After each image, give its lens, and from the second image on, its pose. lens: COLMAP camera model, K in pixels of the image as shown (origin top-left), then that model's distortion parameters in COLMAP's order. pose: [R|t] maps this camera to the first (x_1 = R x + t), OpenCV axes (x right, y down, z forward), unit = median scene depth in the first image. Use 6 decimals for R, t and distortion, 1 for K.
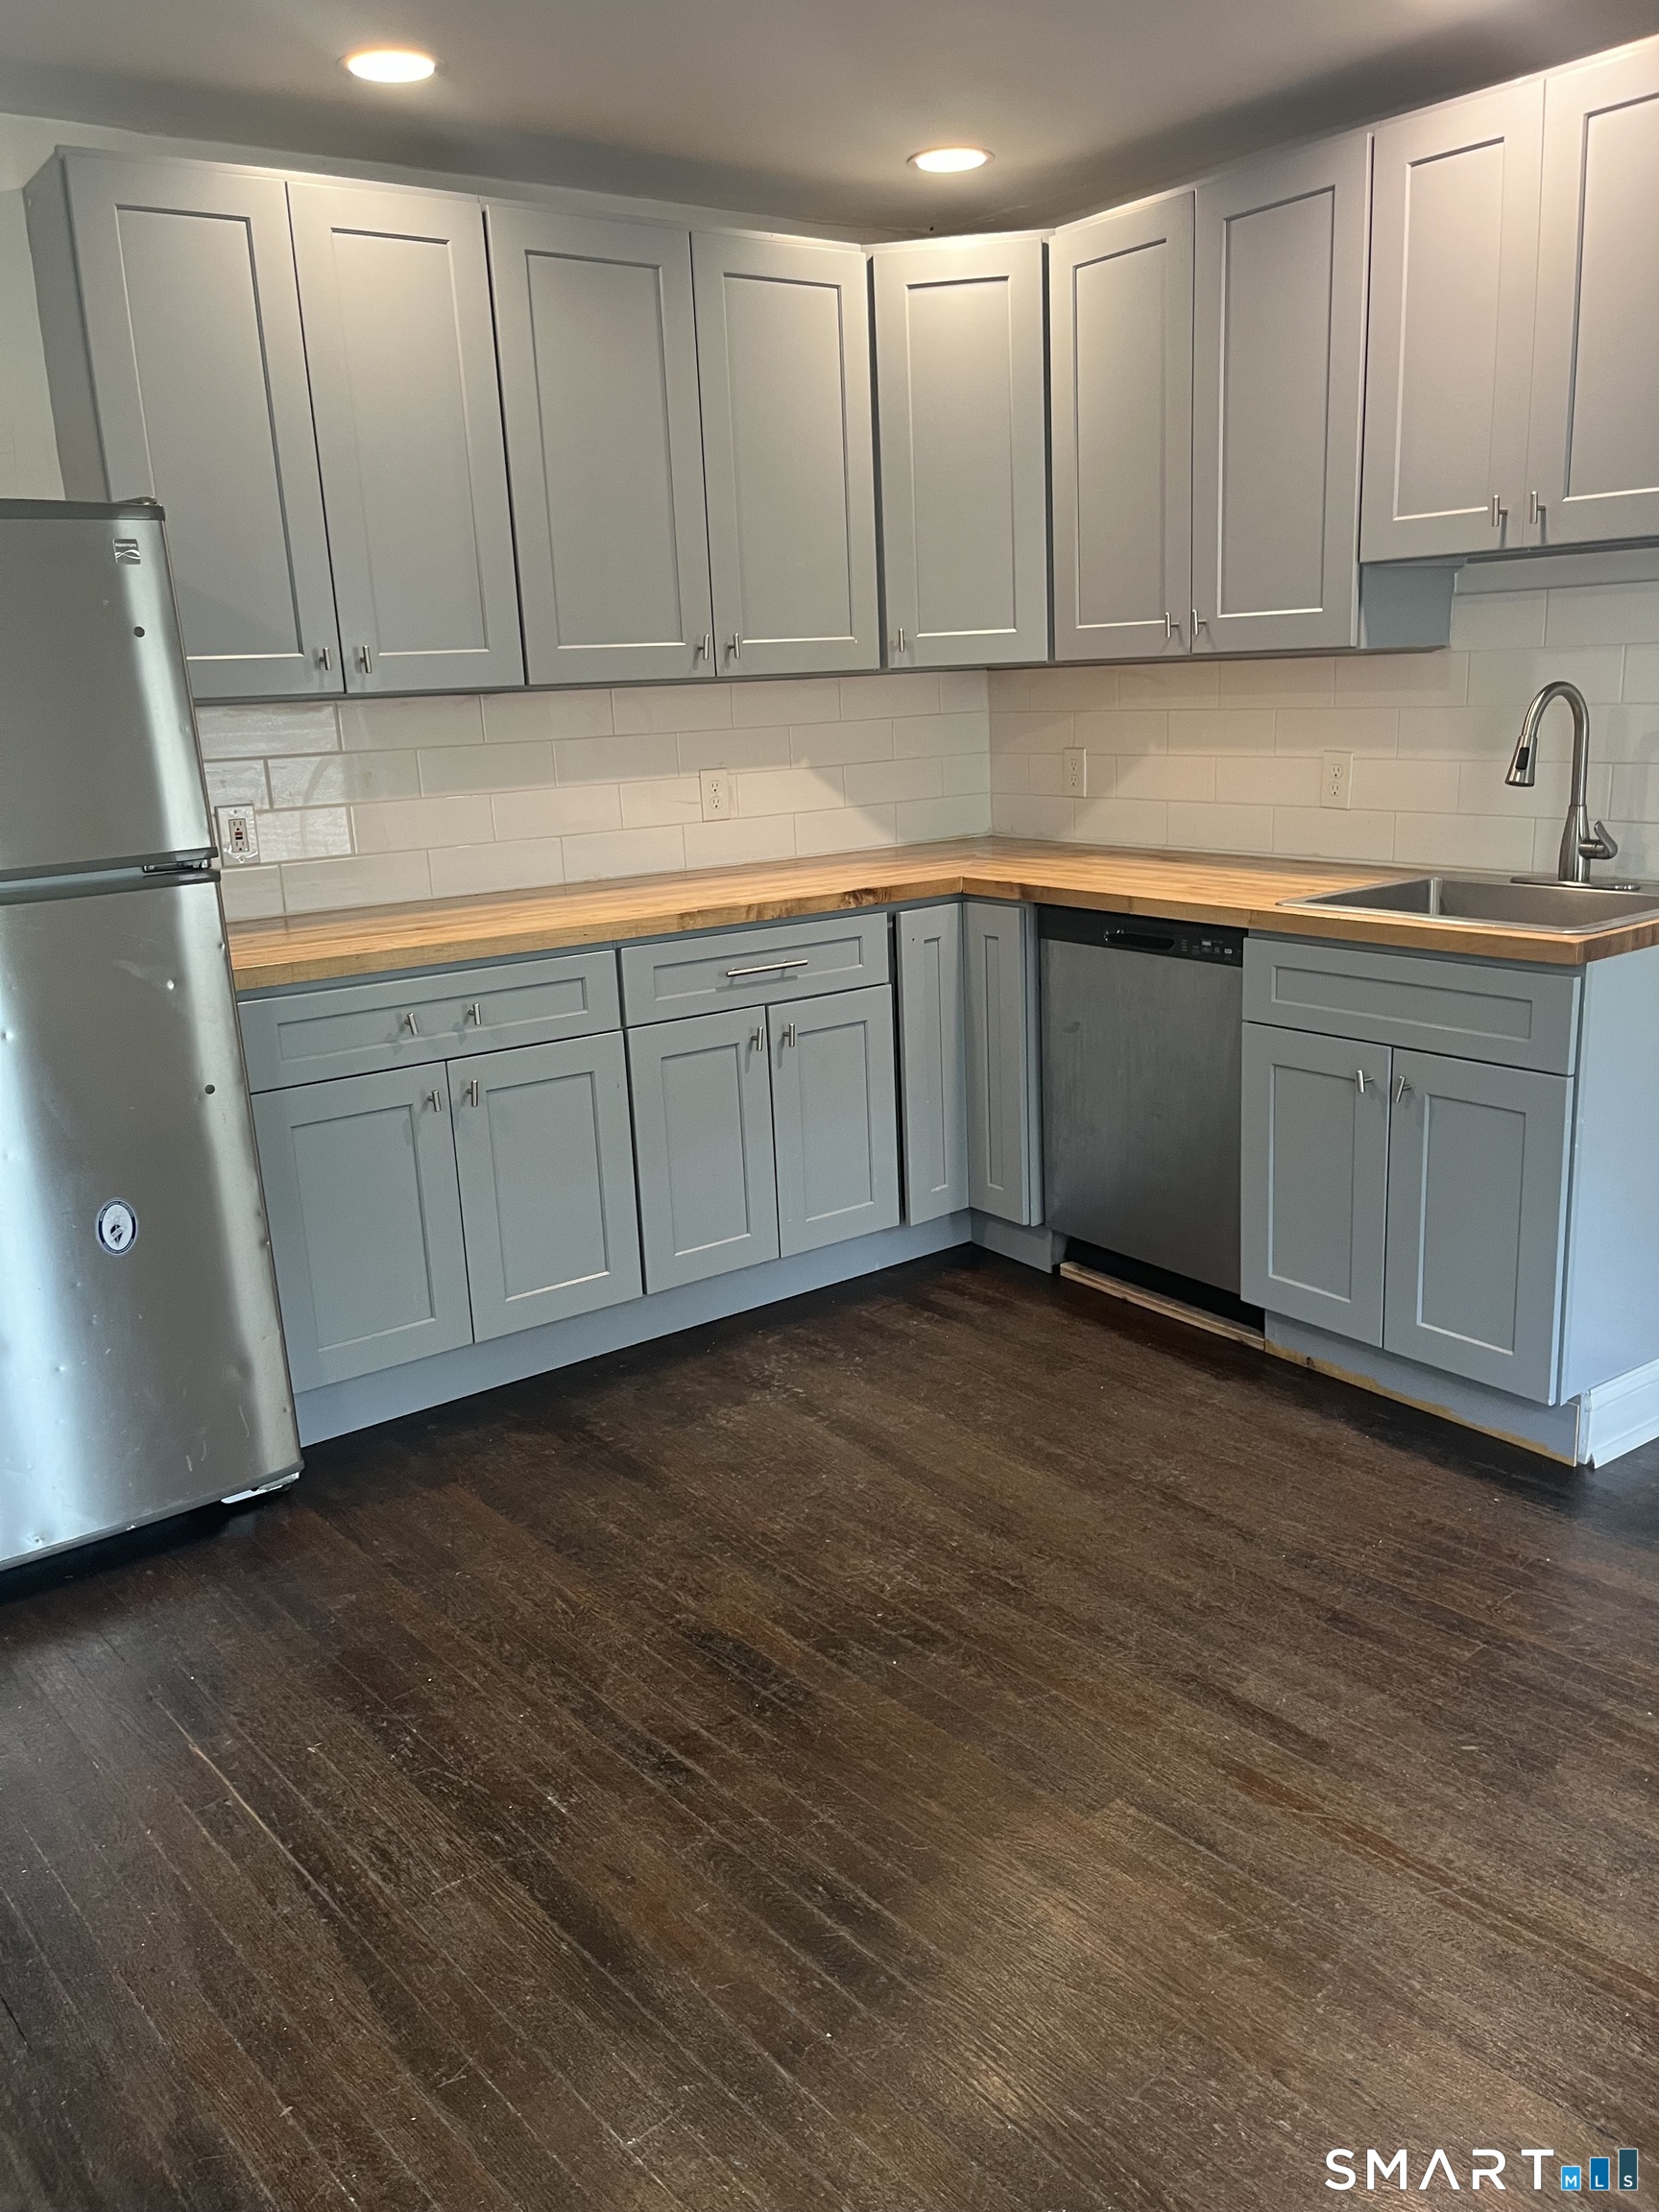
lens RADIAL K [[1674.9, 0, 829.5], [0, 1674.9, 1106.0], [0, 0, 1]] dist [0.070870, -0.120912]
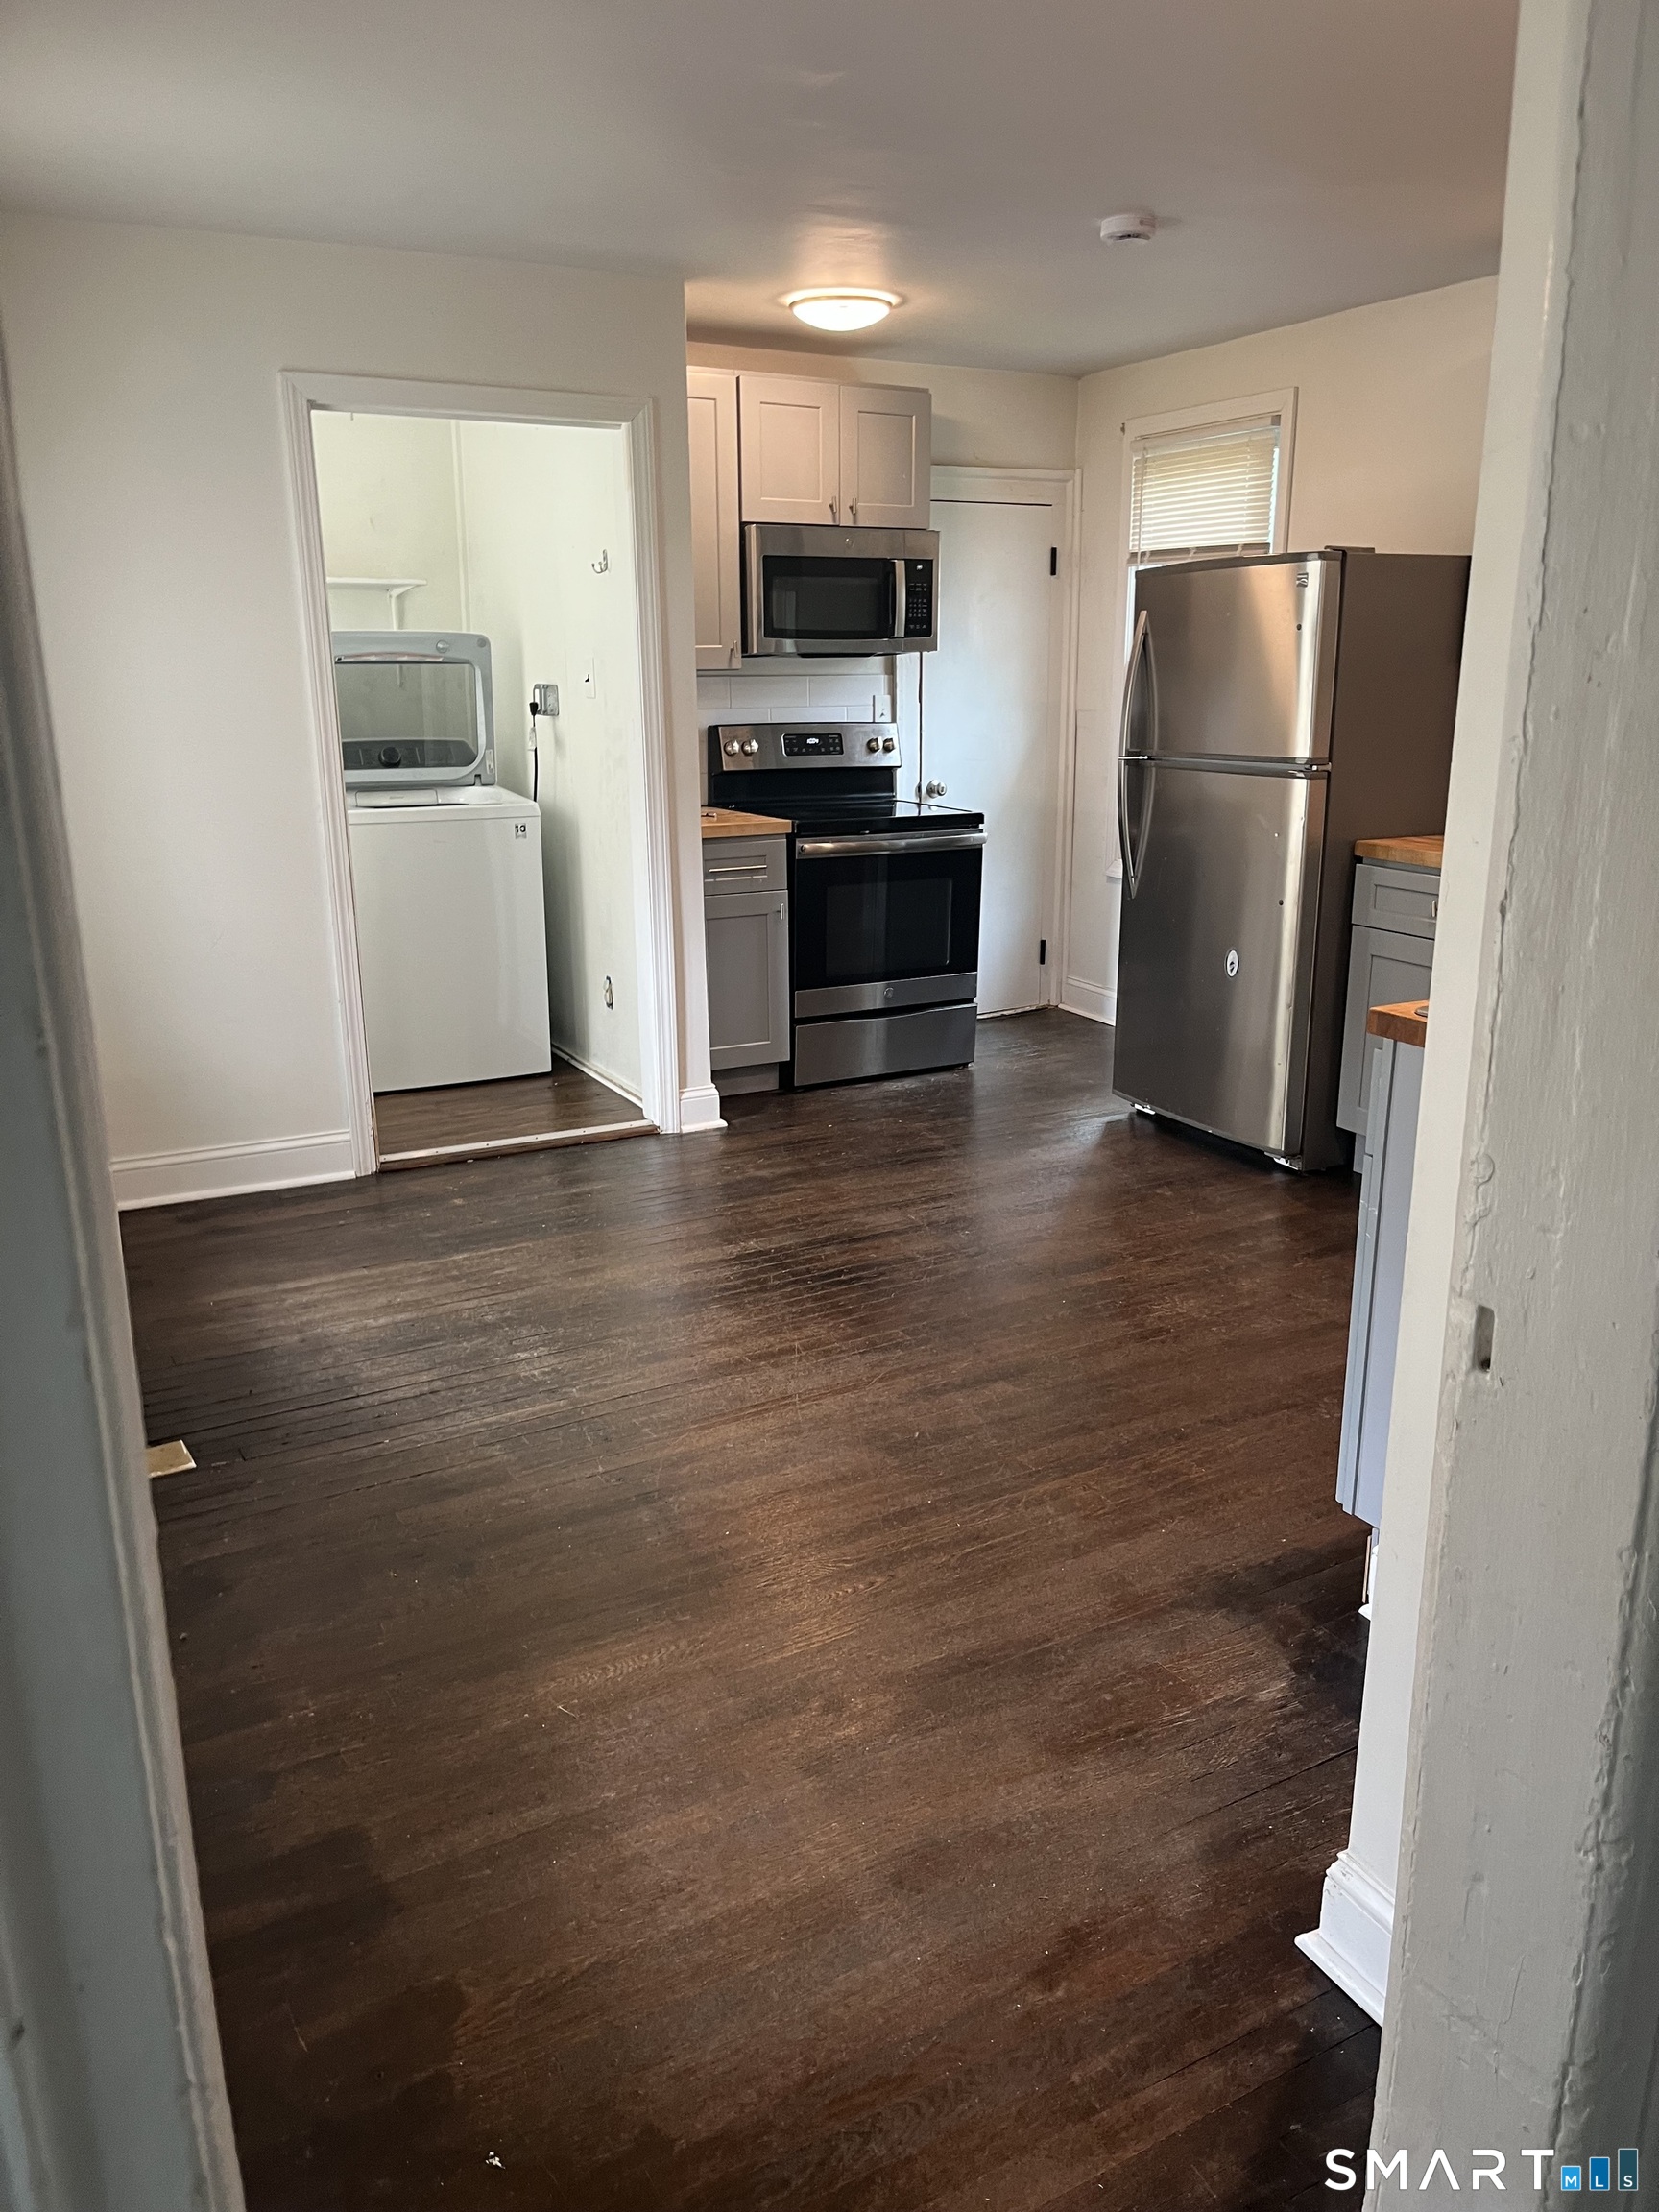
lens RADIAL K [[1616.0, 0, 849.1], [0, 1616.0, 1111.9], [0, 0, 1]] dist [0.037634, -0.076491]
pose [[-0.154338, 0.311542, -0.937615, 1.502939], [-0.234316, 0.910370, 0.341059, -0.319358], [0.959831, 0.272337, -0.067506, 0.890894]]
